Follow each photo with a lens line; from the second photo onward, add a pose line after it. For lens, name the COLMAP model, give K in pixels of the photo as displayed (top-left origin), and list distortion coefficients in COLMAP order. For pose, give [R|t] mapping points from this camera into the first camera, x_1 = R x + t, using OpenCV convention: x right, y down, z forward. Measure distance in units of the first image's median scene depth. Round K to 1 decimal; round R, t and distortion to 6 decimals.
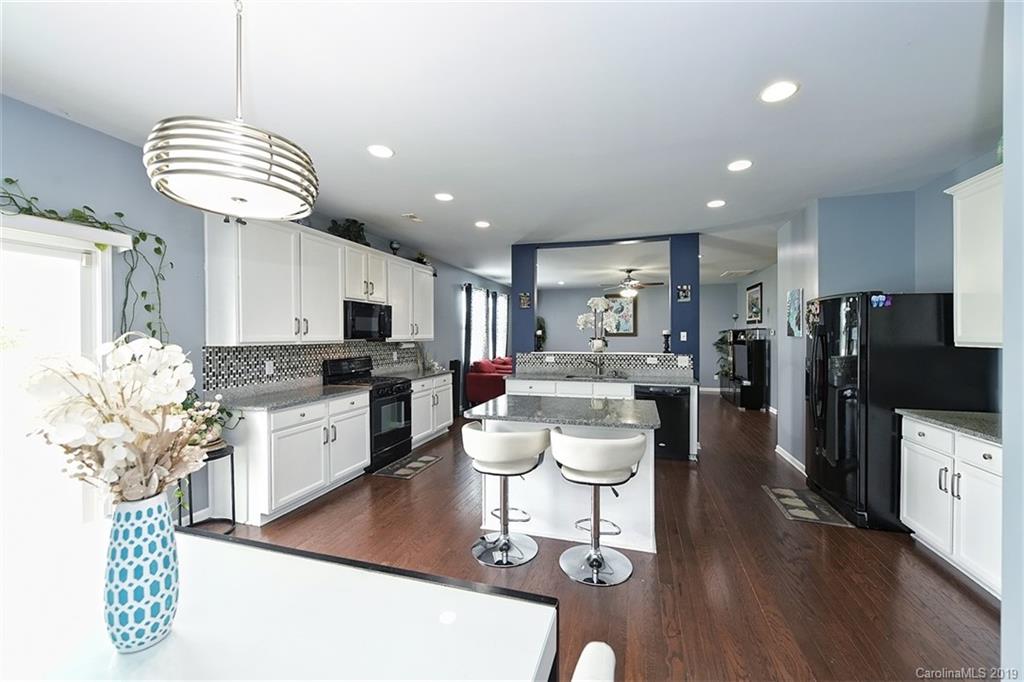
lens RADIAL K [[405.0, 0, 524.3], [0, 405.0, 340.2], [0, 0, 1]] dist [0.003073, -0.000179]
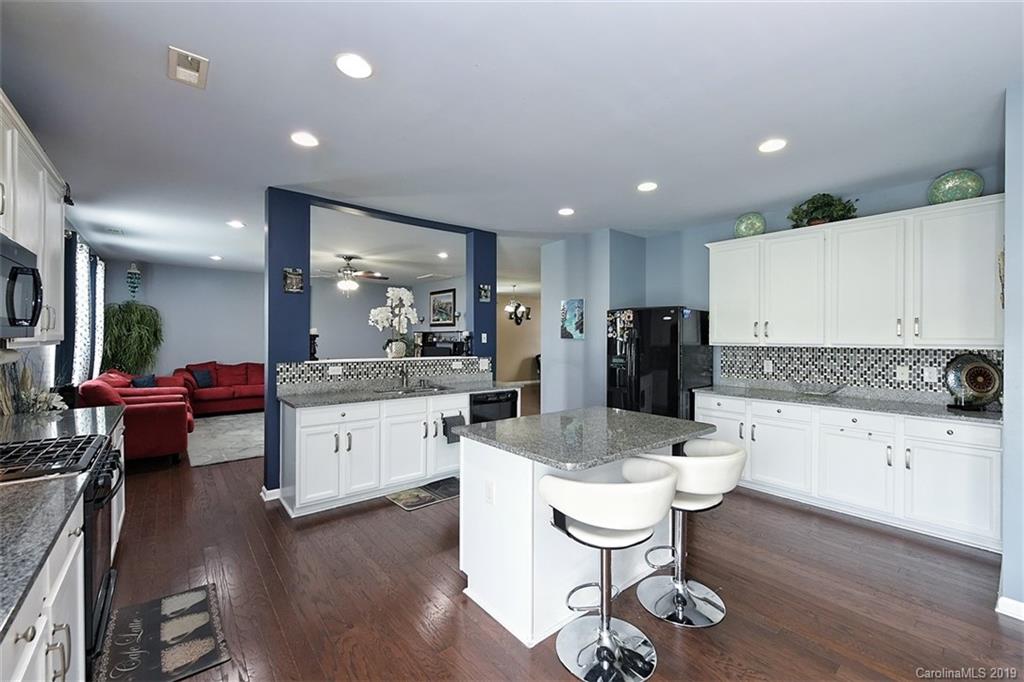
lens RADIAL K [[416.3, 0, 511.1], [0, 416.3, 338.8], [0, 0, 1]] dist [-0.000033, -0.001161]
pose [[0.574286, 0.003895, 0.818645, -0.391447], [0.004393, 0.999960, -0.007839, 0.000230], [-0.818643, 0.008099, 0.574246, 0.403912]]
